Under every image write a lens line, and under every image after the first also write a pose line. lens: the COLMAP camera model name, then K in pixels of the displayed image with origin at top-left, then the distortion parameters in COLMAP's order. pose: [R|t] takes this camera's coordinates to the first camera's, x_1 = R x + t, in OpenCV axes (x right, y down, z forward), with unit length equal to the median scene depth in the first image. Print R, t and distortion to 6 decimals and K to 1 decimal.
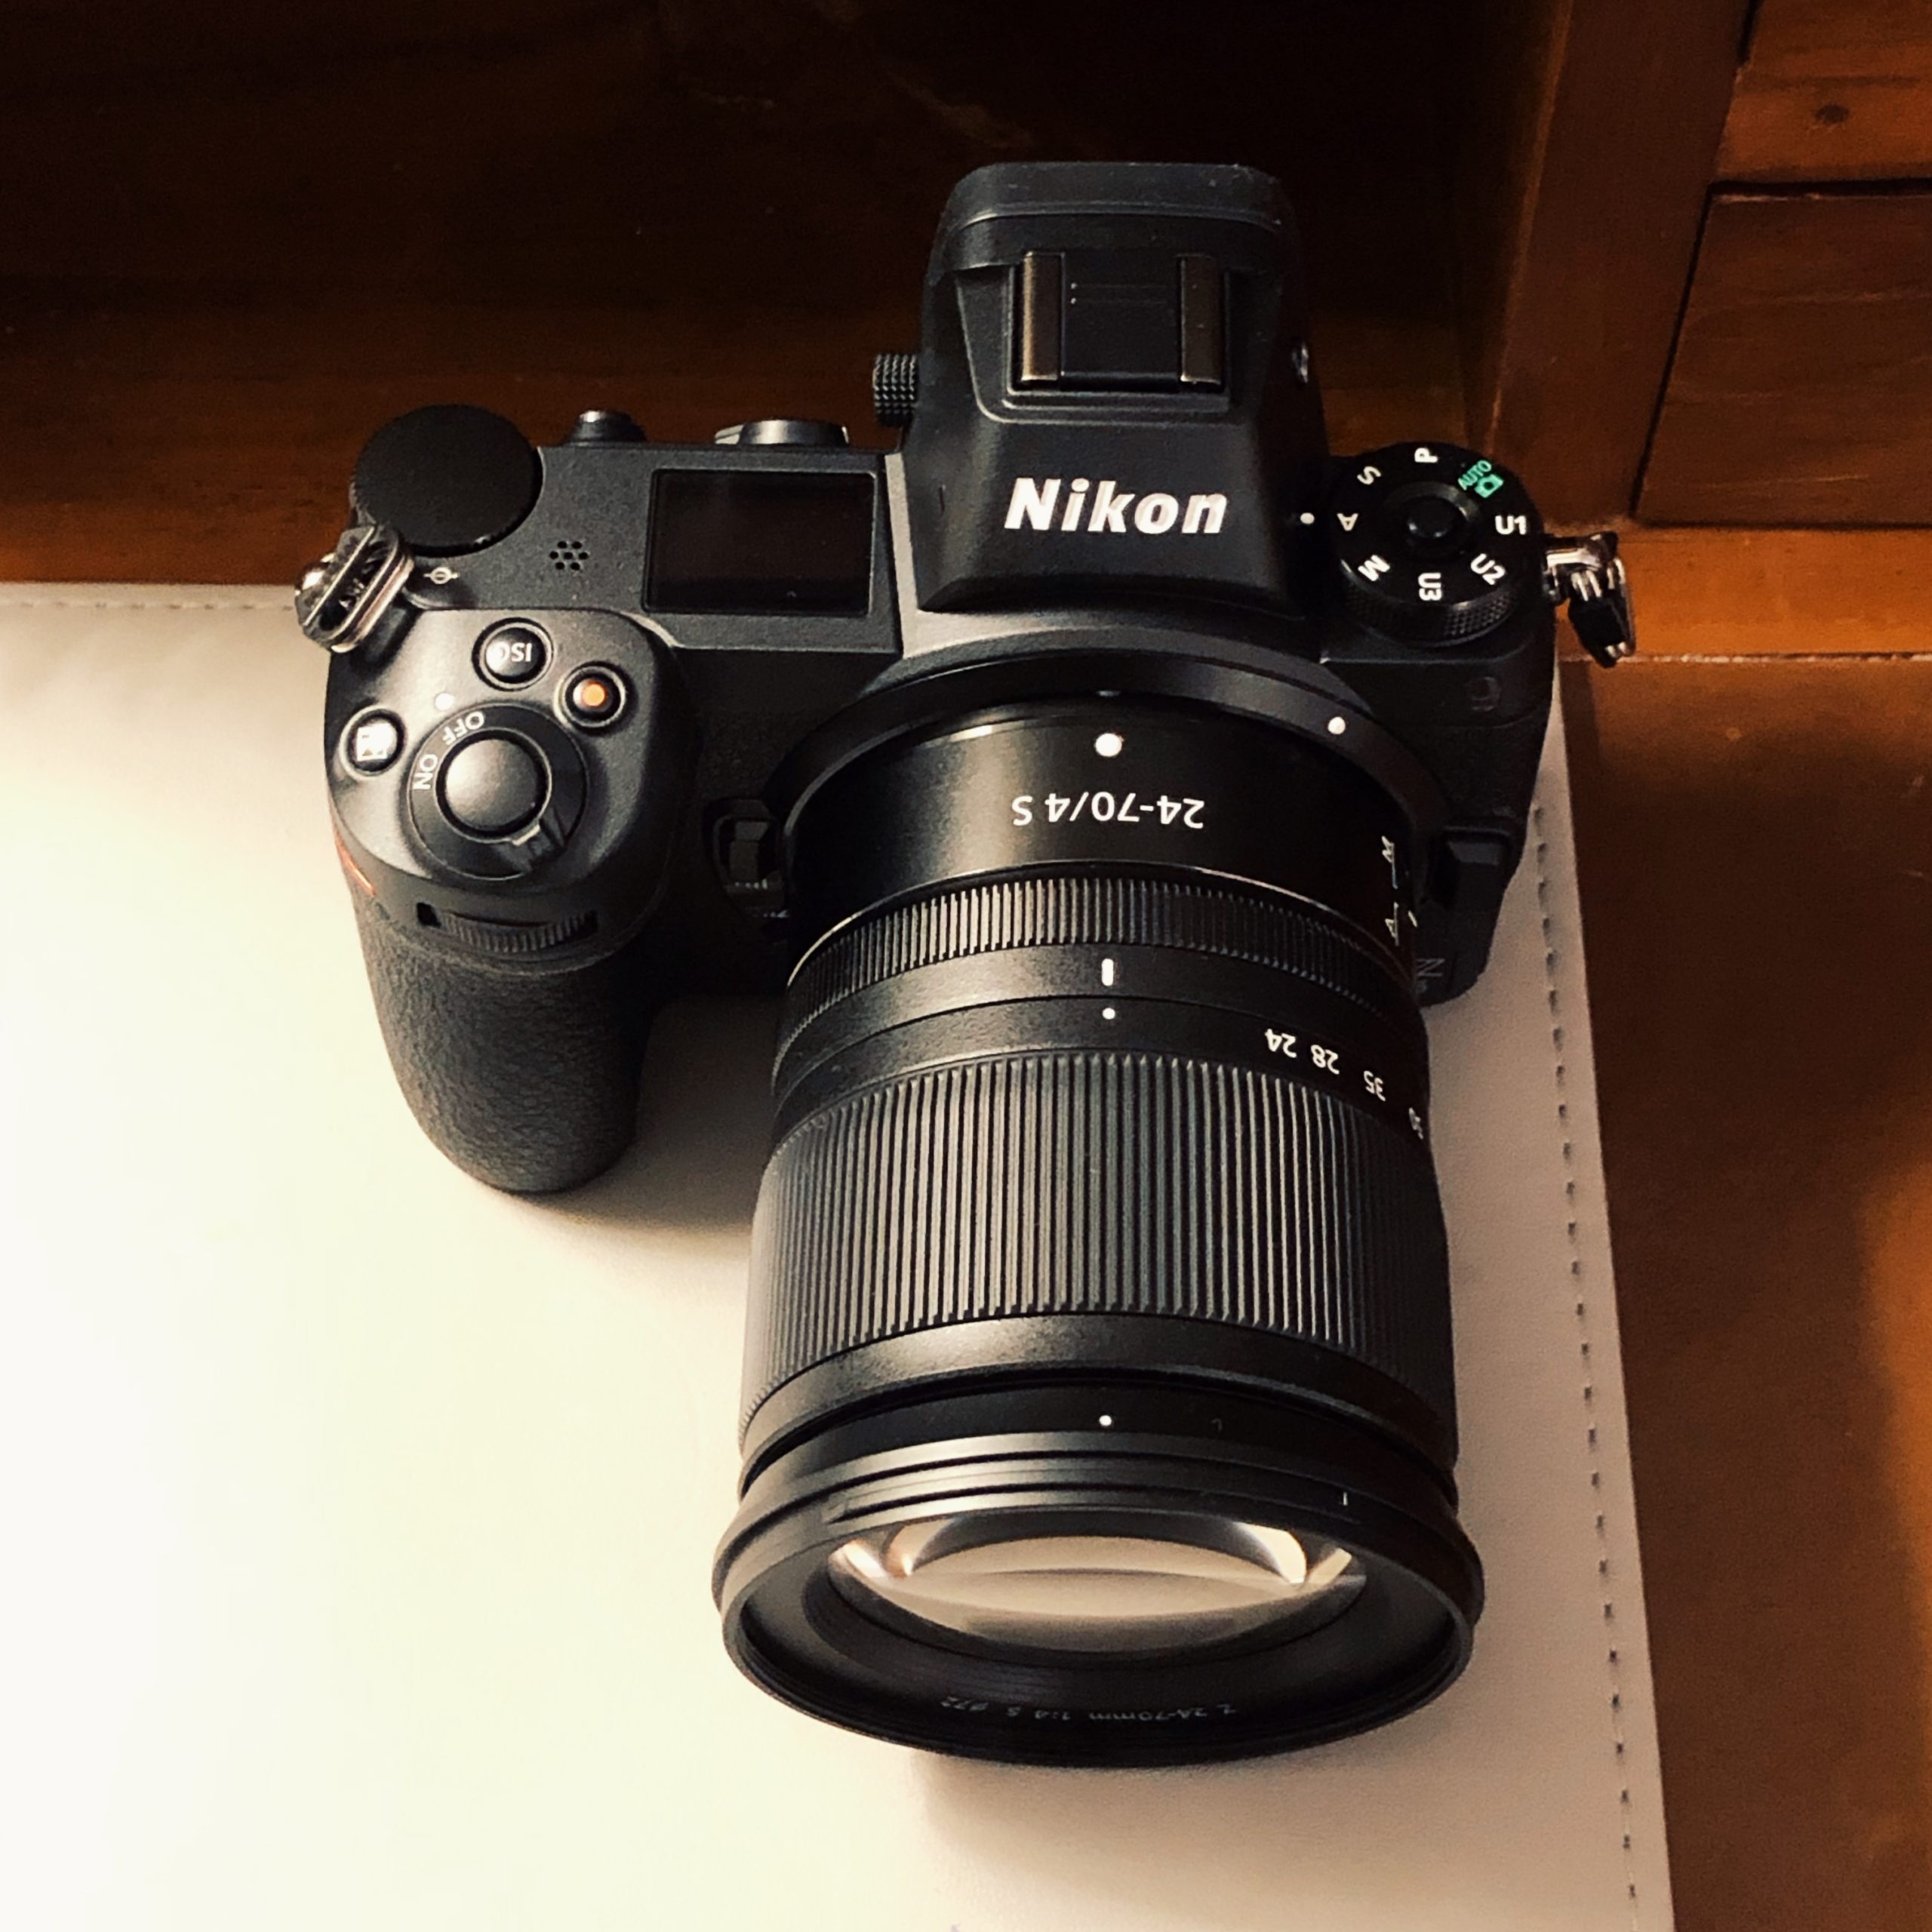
lens RADIAL K [[3759.0, 0, 962.3], [0, 3759.0, 966.9], [0, 0, 1]] dist [0.446676, 0.000000]
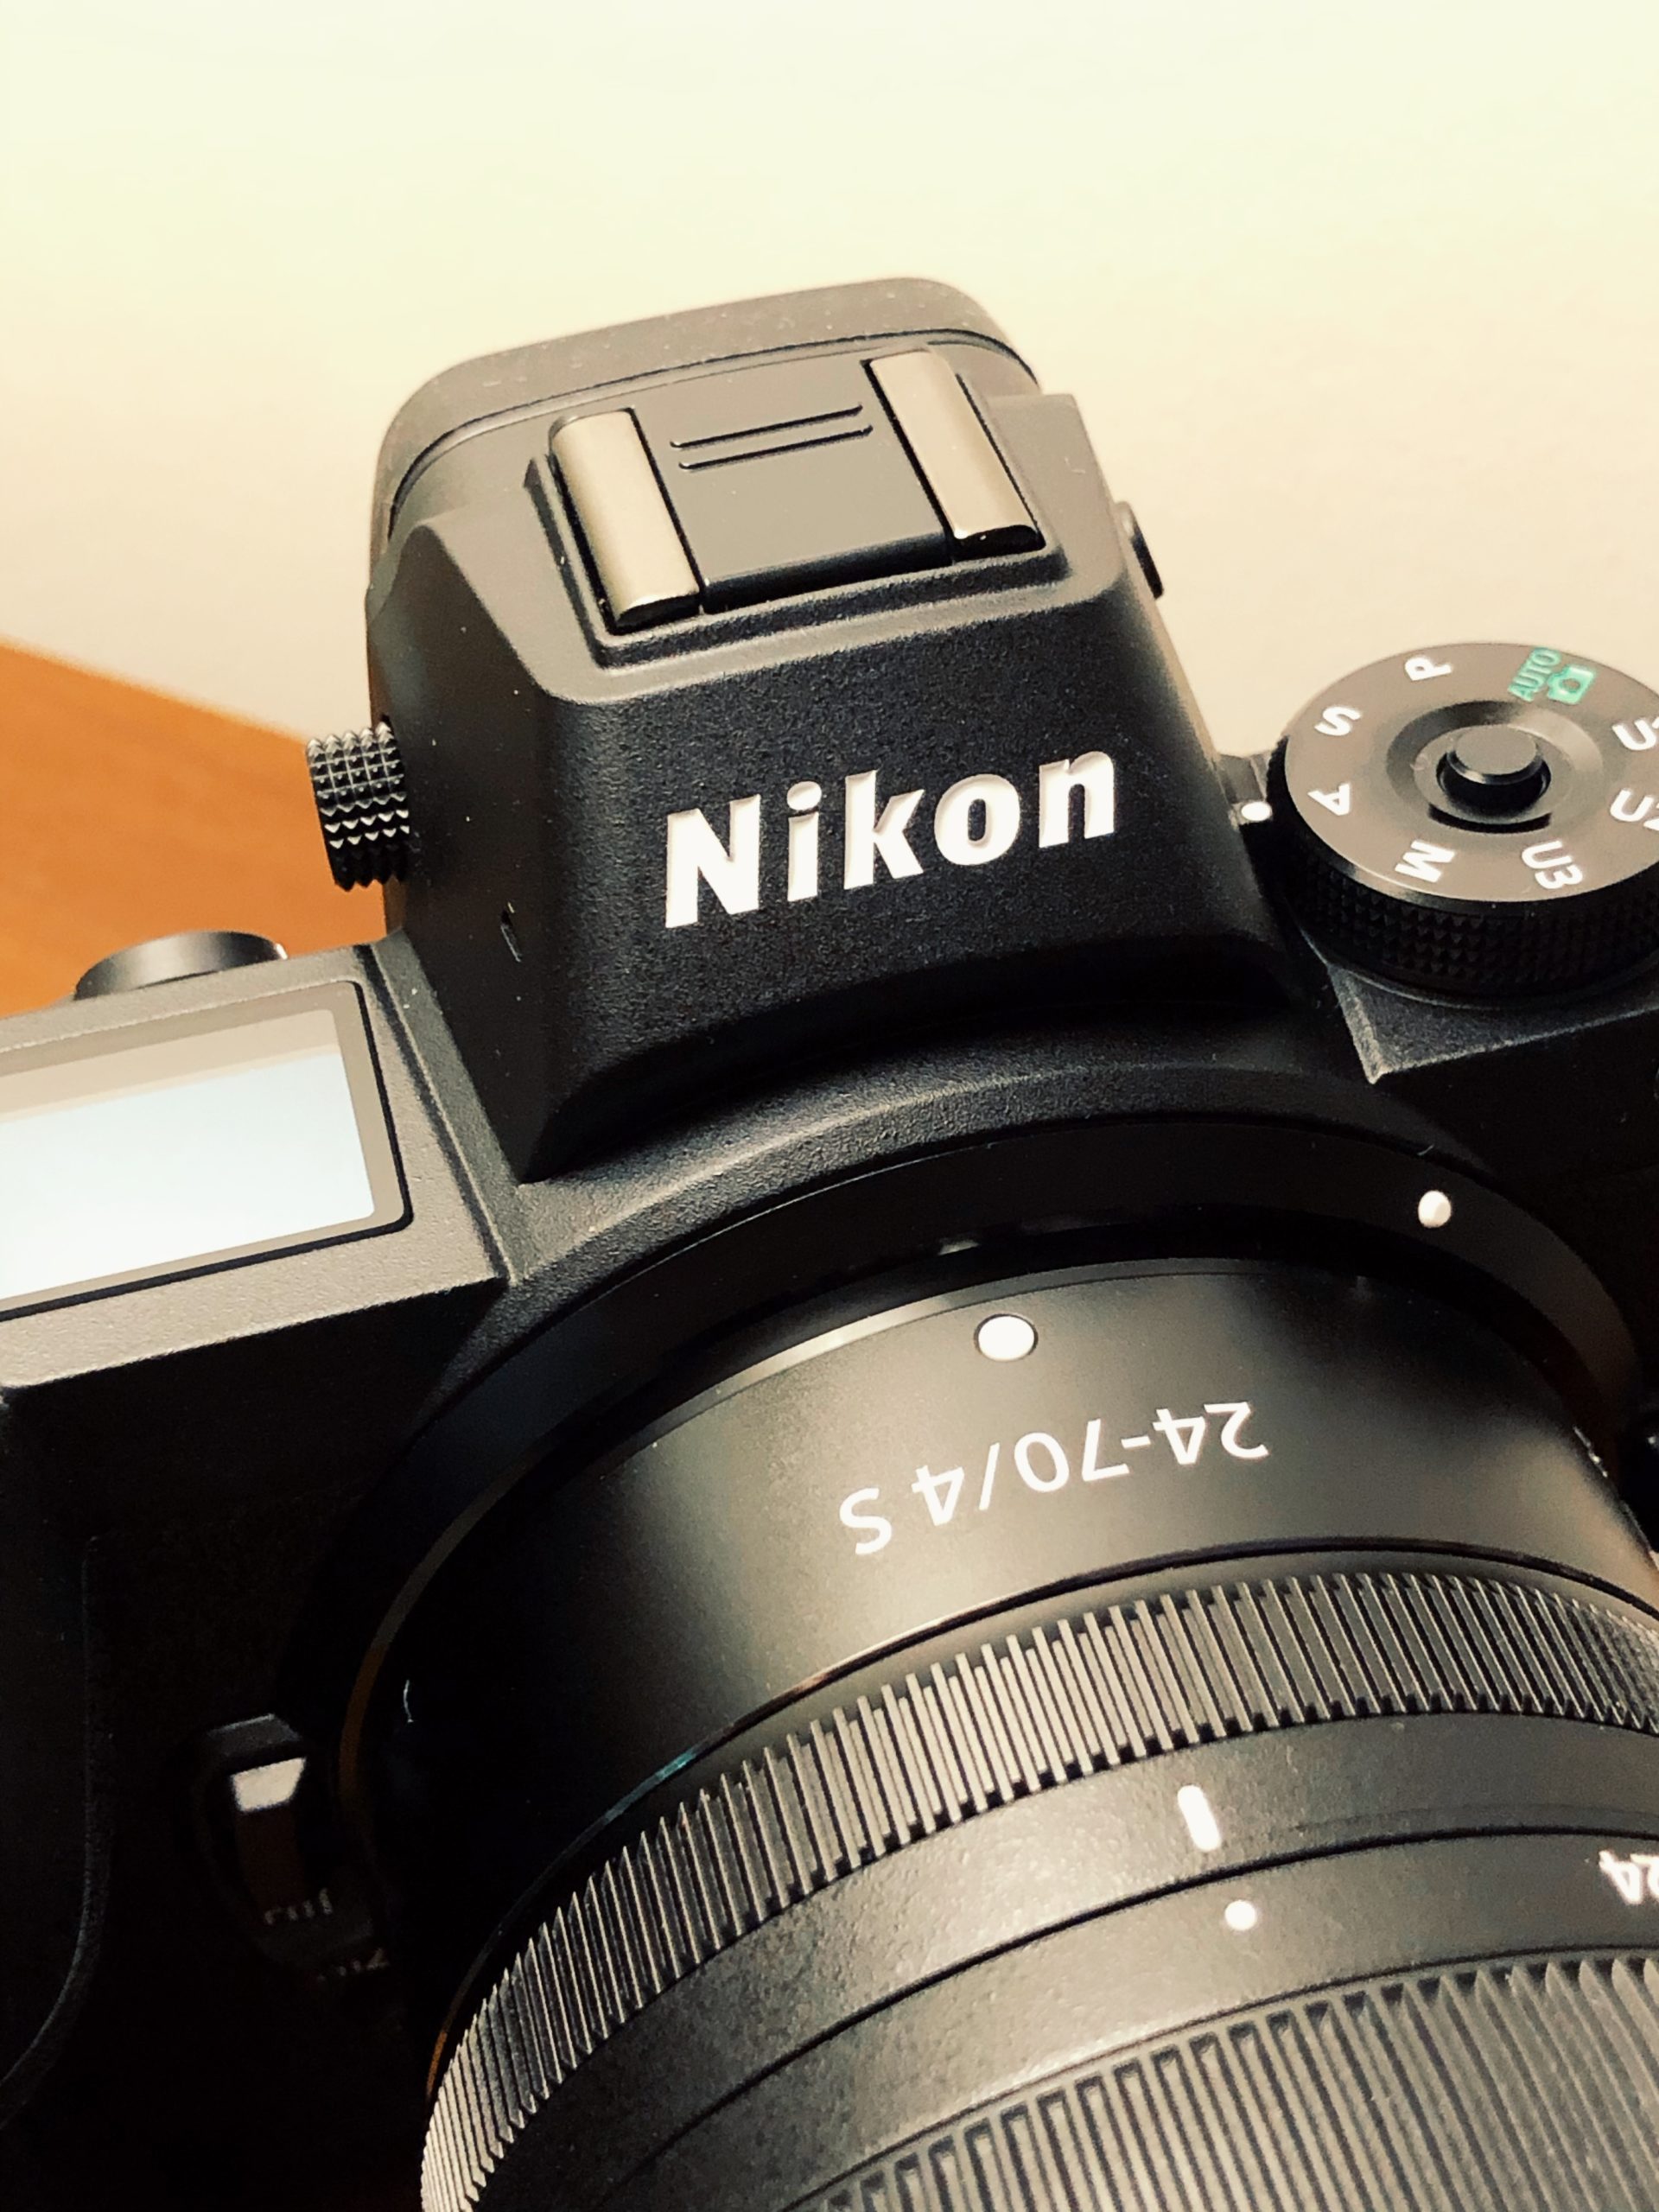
lens RADIAL K [[3295.5, 0, 828.5], [0, 3295.5, 1101.8], [0, 0, 1]] dist [0.101928, 0.000000]
pose [[0.959656, -0.234050, 0.155826, -0.036733], [0.268904, 0.925888, -0.265372, 0.013896], [-0.082167, 0.296568, 0.951470, 0.625426]]
